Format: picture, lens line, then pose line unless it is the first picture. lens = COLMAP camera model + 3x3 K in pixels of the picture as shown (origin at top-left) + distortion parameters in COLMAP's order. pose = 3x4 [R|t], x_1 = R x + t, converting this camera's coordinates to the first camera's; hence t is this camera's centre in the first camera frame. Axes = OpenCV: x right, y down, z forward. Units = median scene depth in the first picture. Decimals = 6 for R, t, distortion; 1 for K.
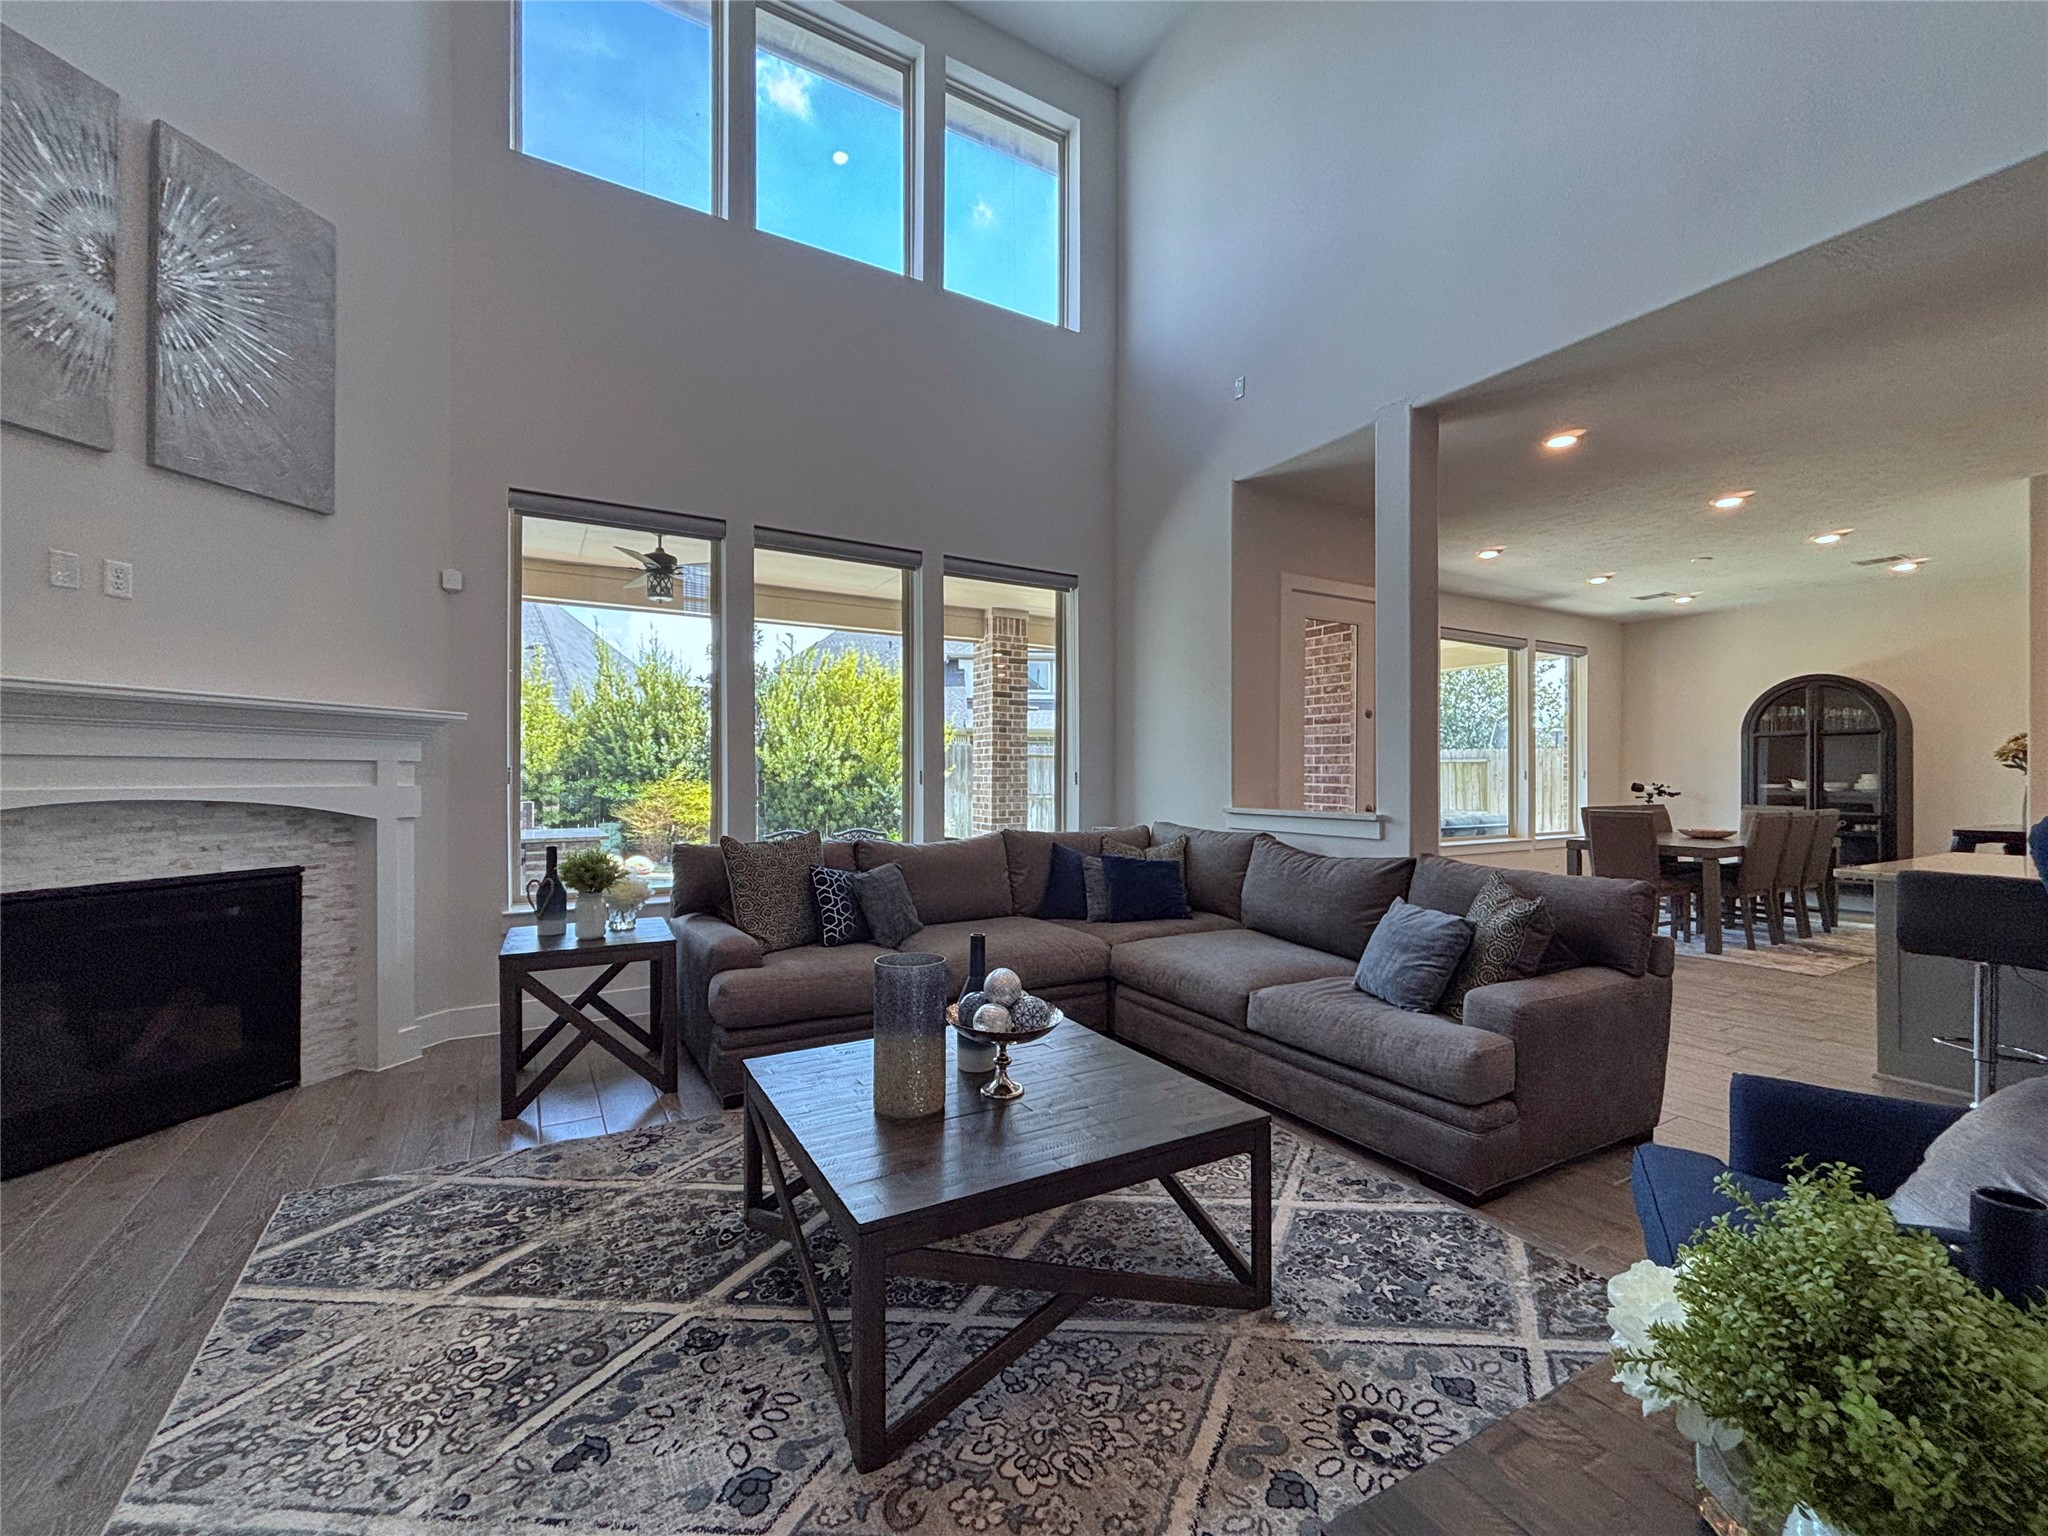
lens RADIAL K [[852.0, 0, 1024.0], [0, 852.0, 768.0], [0, 0, 1]] dist [-0.003585, -0.000856]
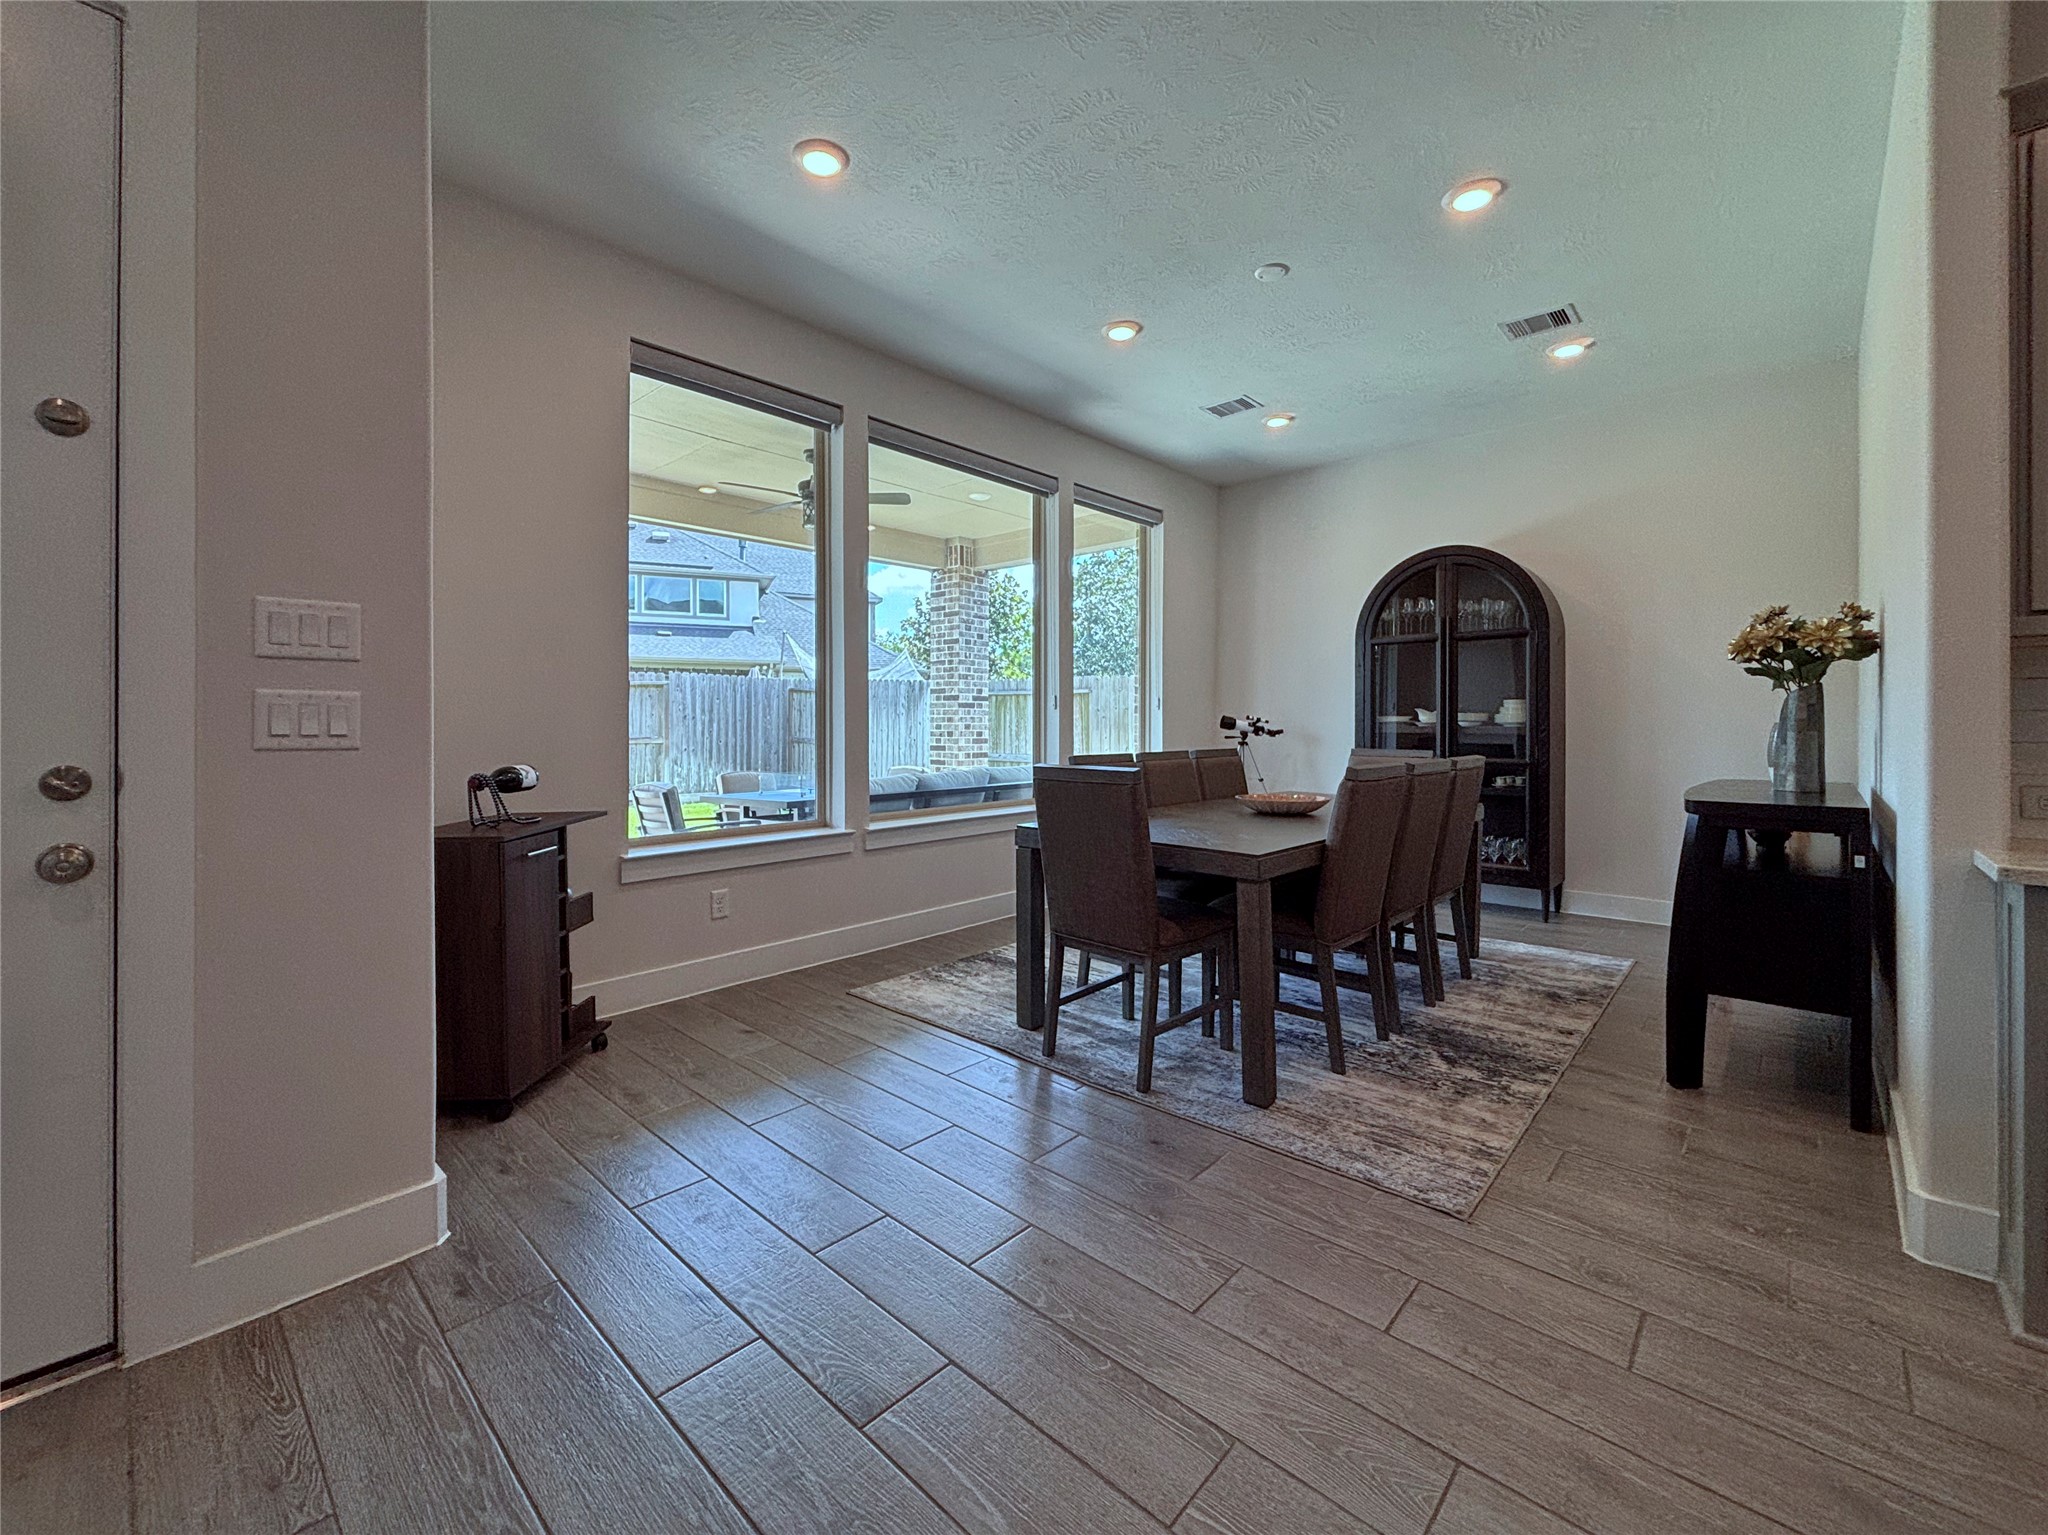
lens RADIAL K [[841.1, 0, 1034.4], [0, 841.1, 721.0], [0, 0, 1]] dist [-0.001537, -0.000193]
pose [[0.954645, -0.000295, 0.297746, 0.430416], [-0.002822, 0.999946, 0.010038, 0.017392], [-0.297733, -0.010423, 0.954592, 0.470293]]
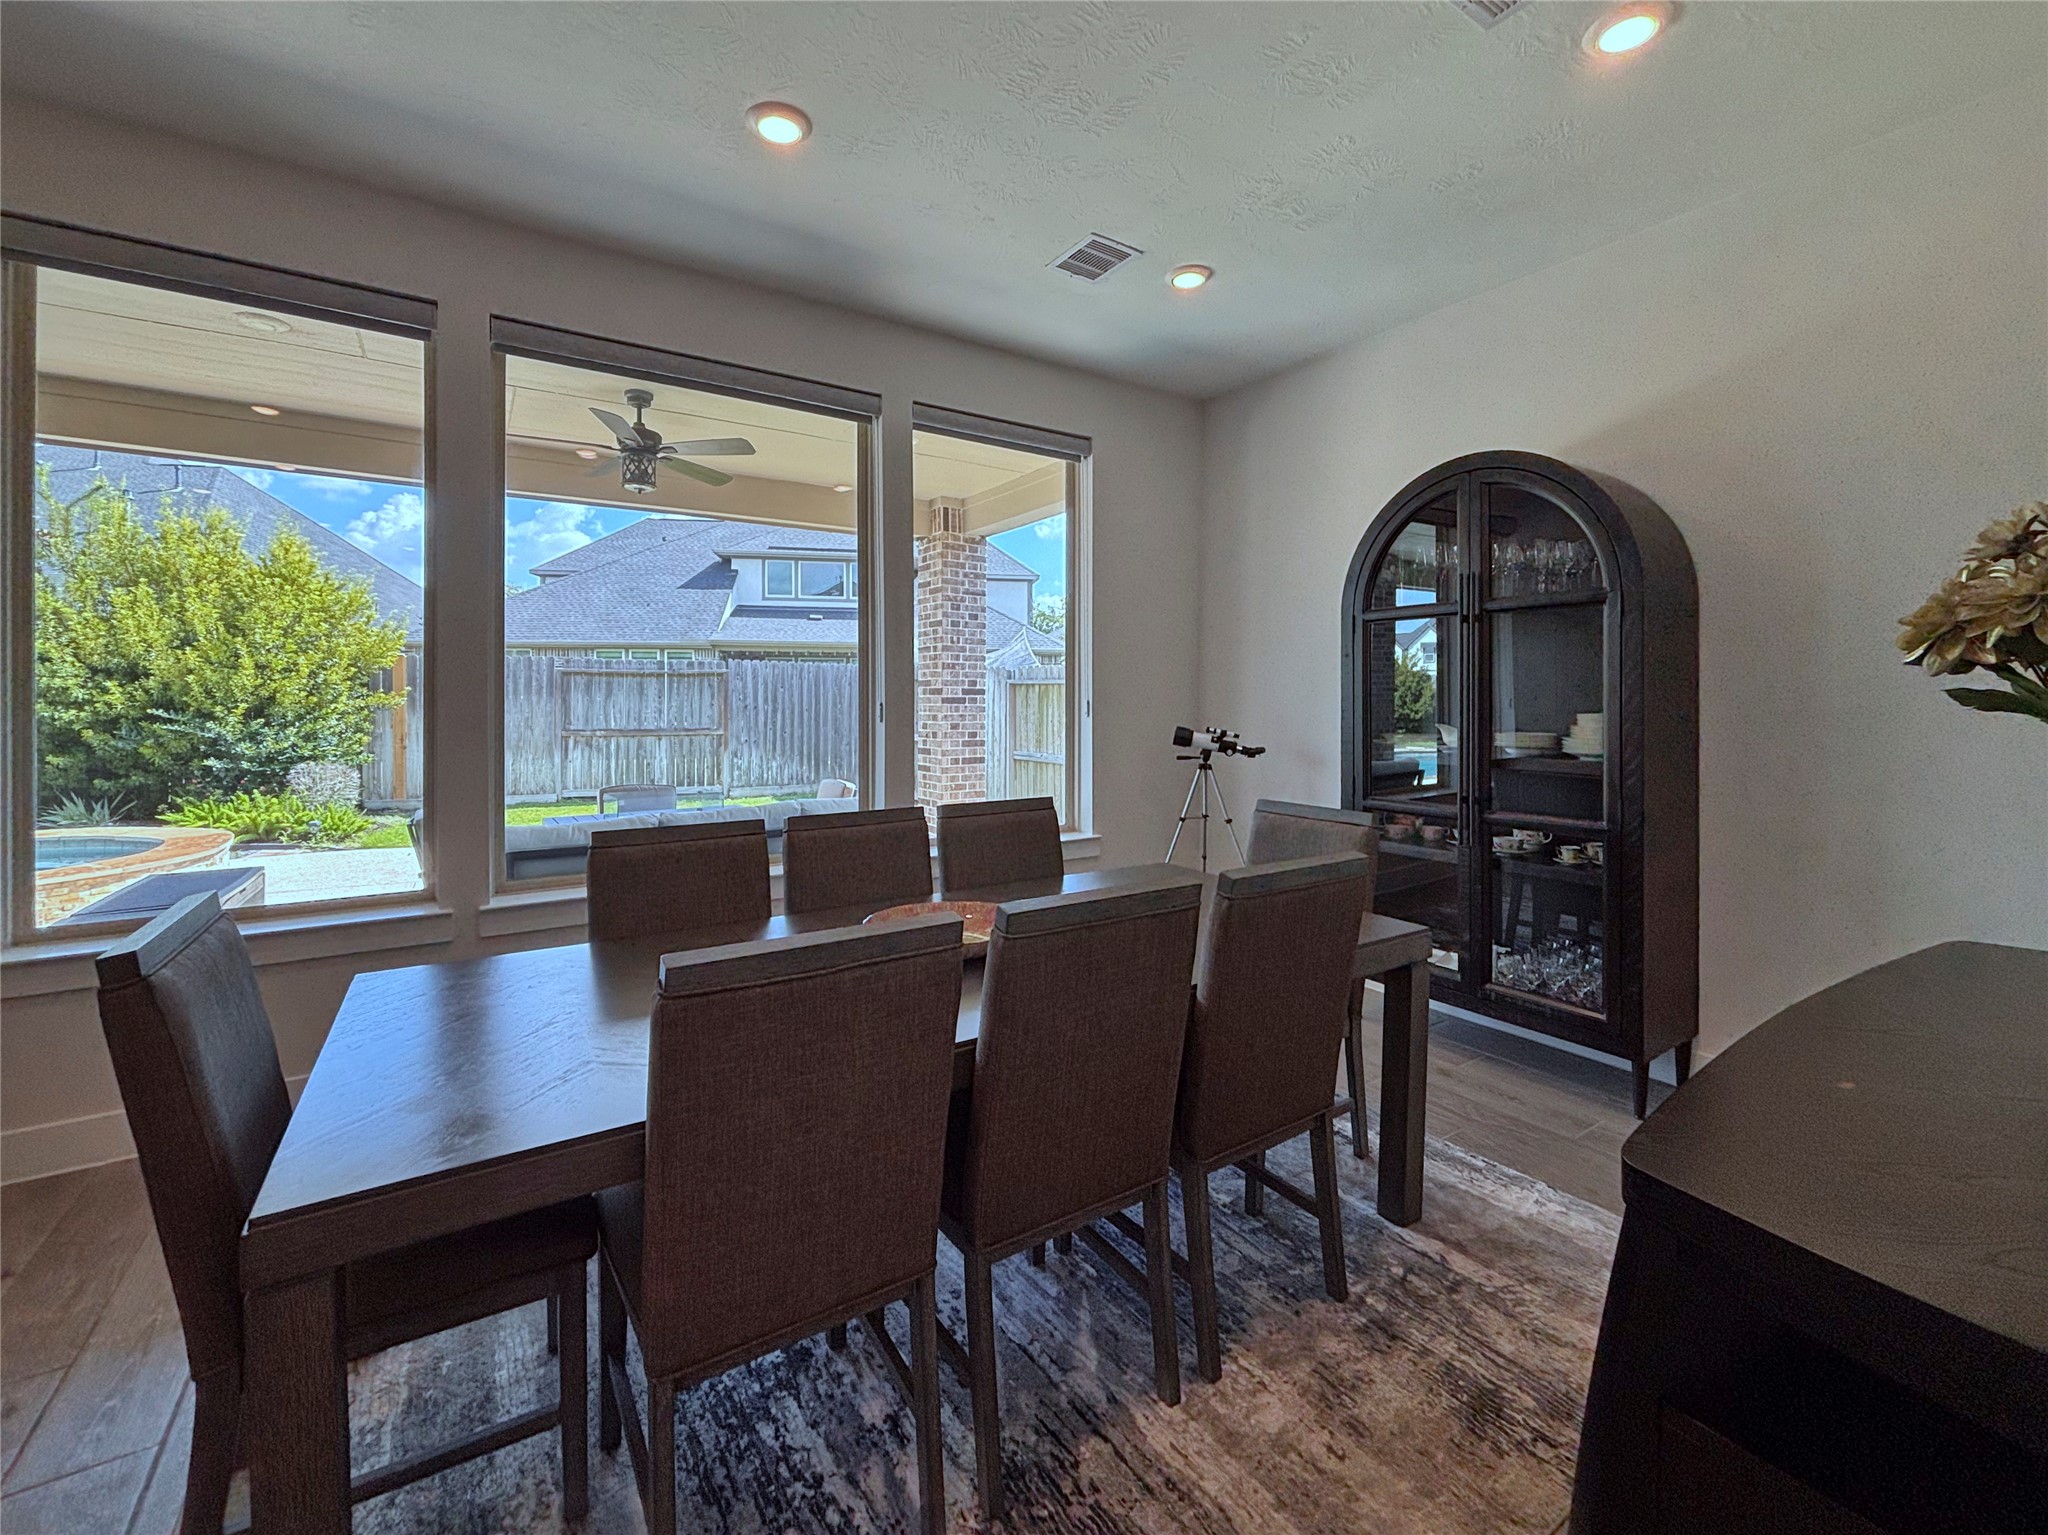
lens RADIAL K [[845.2, 0, 1061.1], [0, 845.2, 699.2], [0, 0, 1]] dist [-0.000485, 0.000207]
pose [[0.997648, -0.000609, 0.068542, 0.706290], [-0.000318, 0.999909, 0.013523, -0.004168], [-0.068544, -0.013513, 0.997557, 0.616792]]
